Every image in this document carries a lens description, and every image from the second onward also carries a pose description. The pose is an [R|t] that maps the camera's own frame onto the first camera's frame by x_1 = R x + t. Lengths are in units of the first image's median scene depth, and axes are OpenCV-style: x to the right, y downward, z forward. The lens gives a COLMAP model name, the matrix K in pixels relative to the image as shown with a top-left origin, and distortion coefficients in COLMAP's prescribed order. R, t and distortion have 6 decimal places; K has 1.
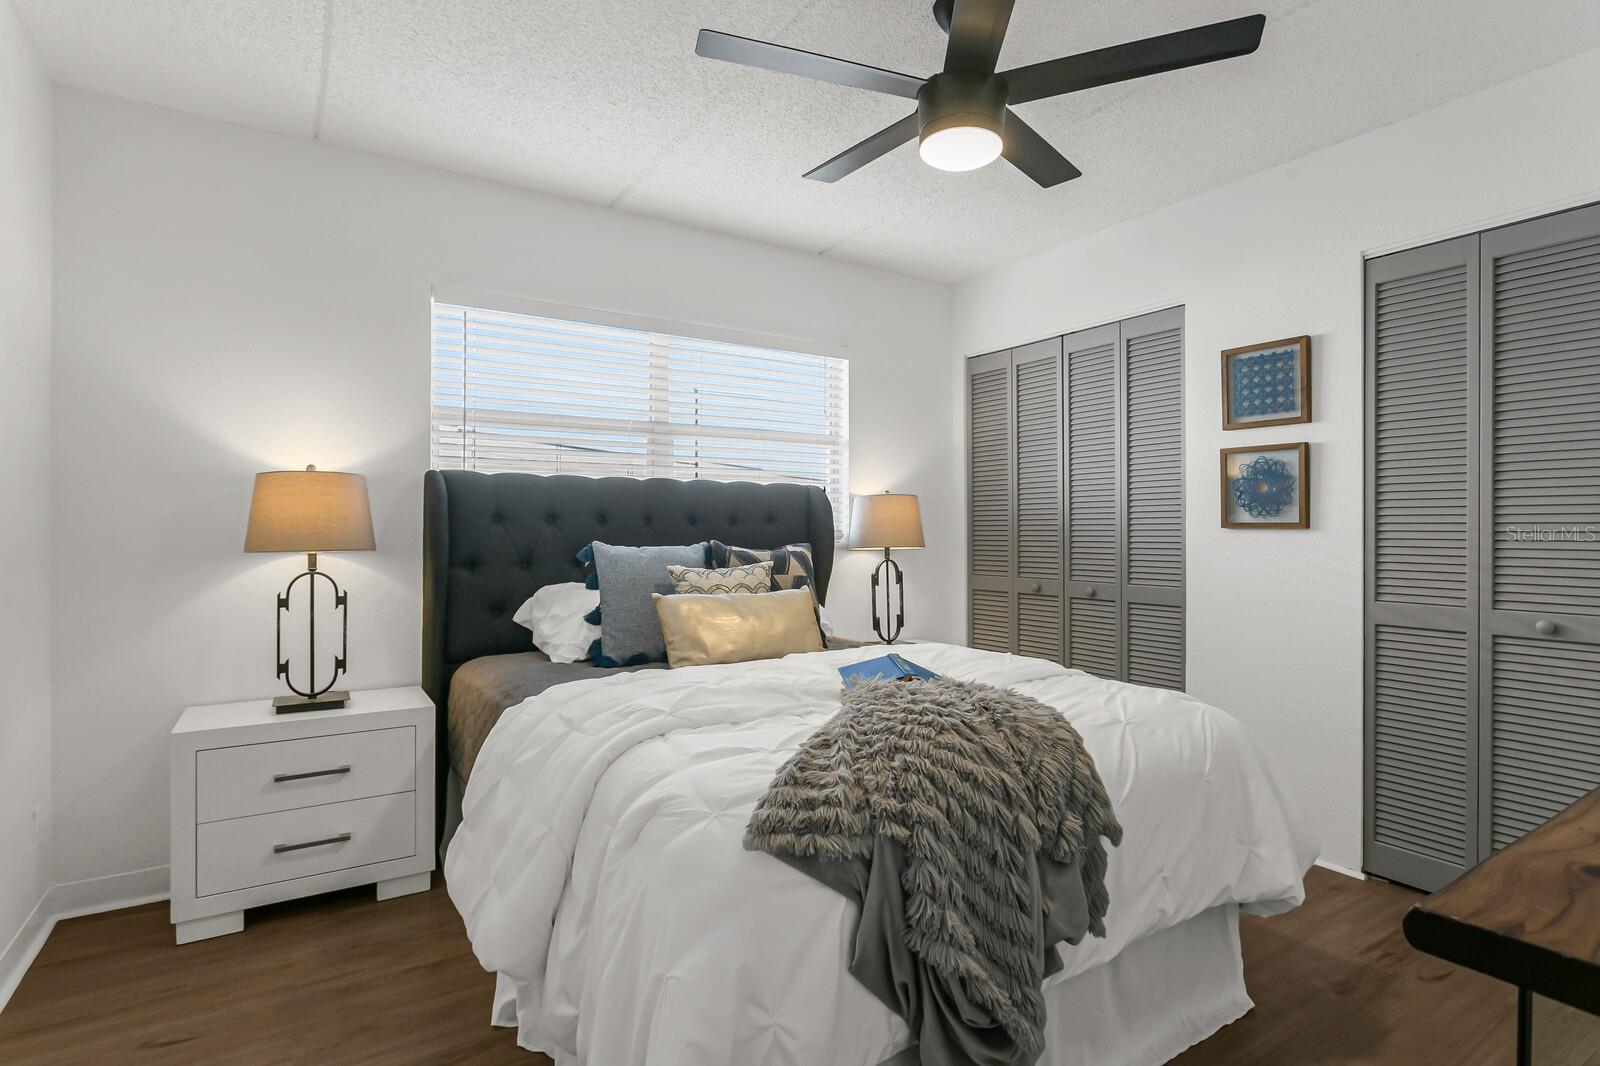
lens RADIAL K [[814.5, 0, 801.1], [0, 814.5, 530.0], [0, 0, 1]] dist [-0.002453, 0.000407]
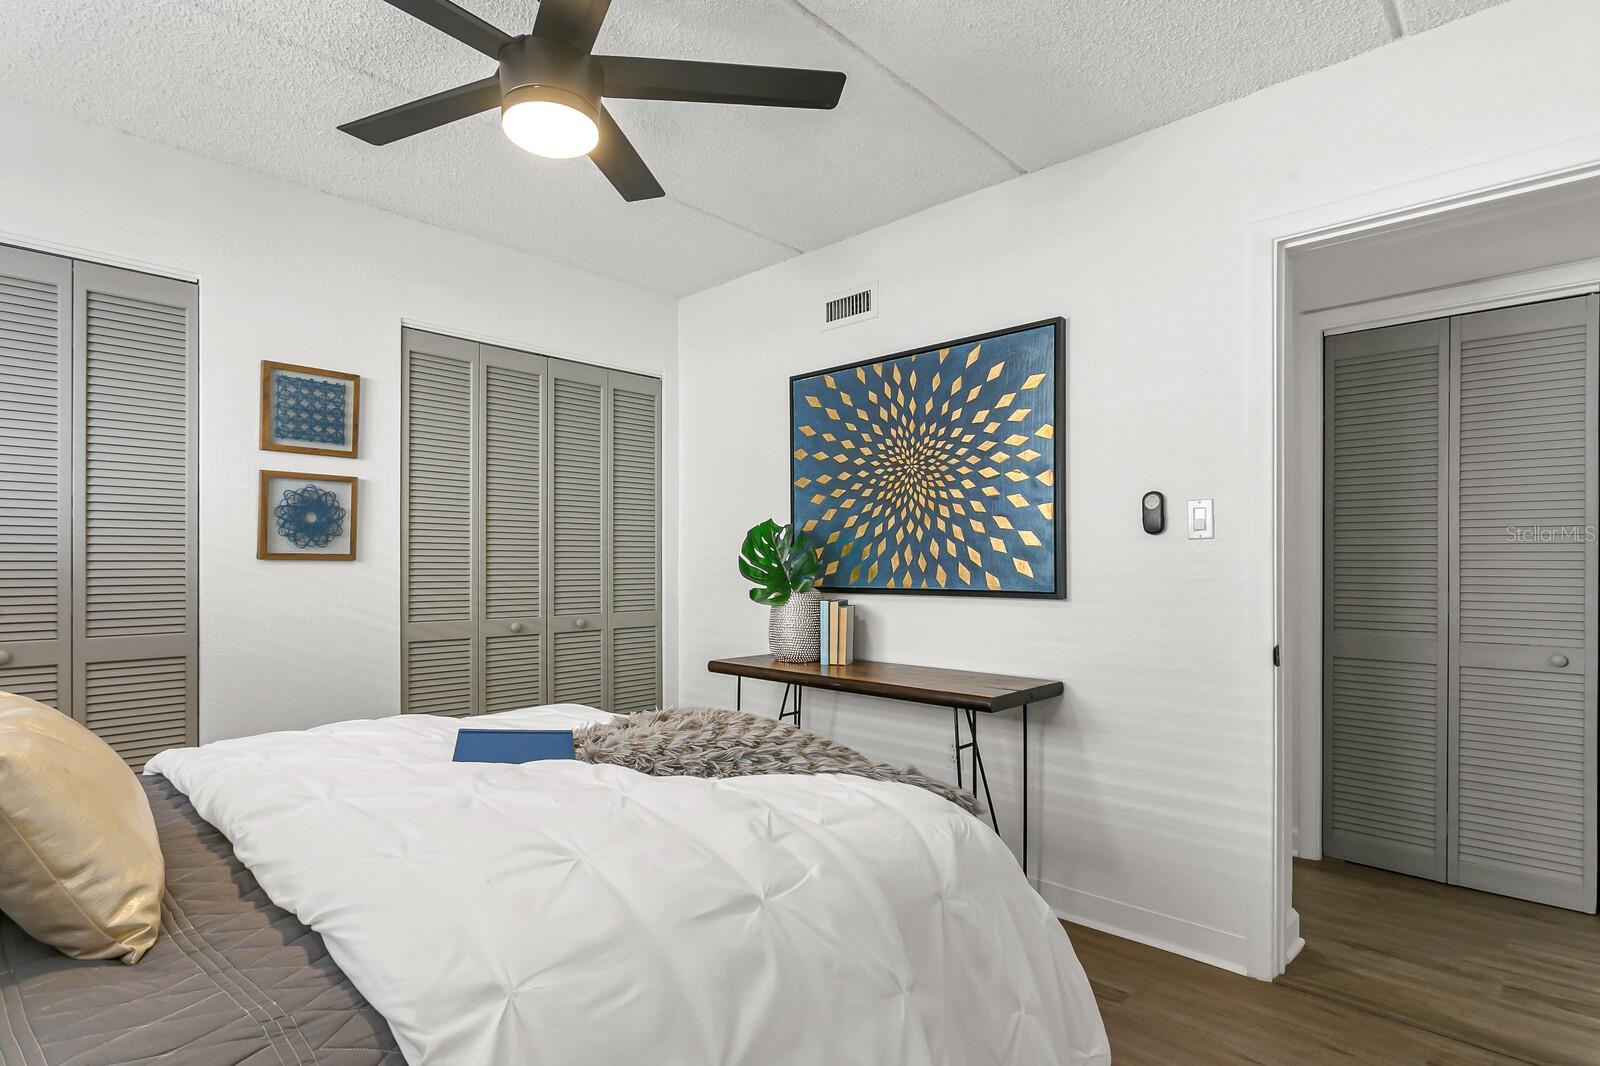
lens RADIAL K [[814.5, 0, 799.9], [0, 814.5, 549.4], [0, 0, 1]] dist [-0.002453, 0.000407]
pose [[-0.257726, 0.005899, 0.966200, -0.516122], [-0.007646, 0.999938, -0.008144, -0.010659], [-0.966188, -0.009486, -0.257665, 0.691445]]
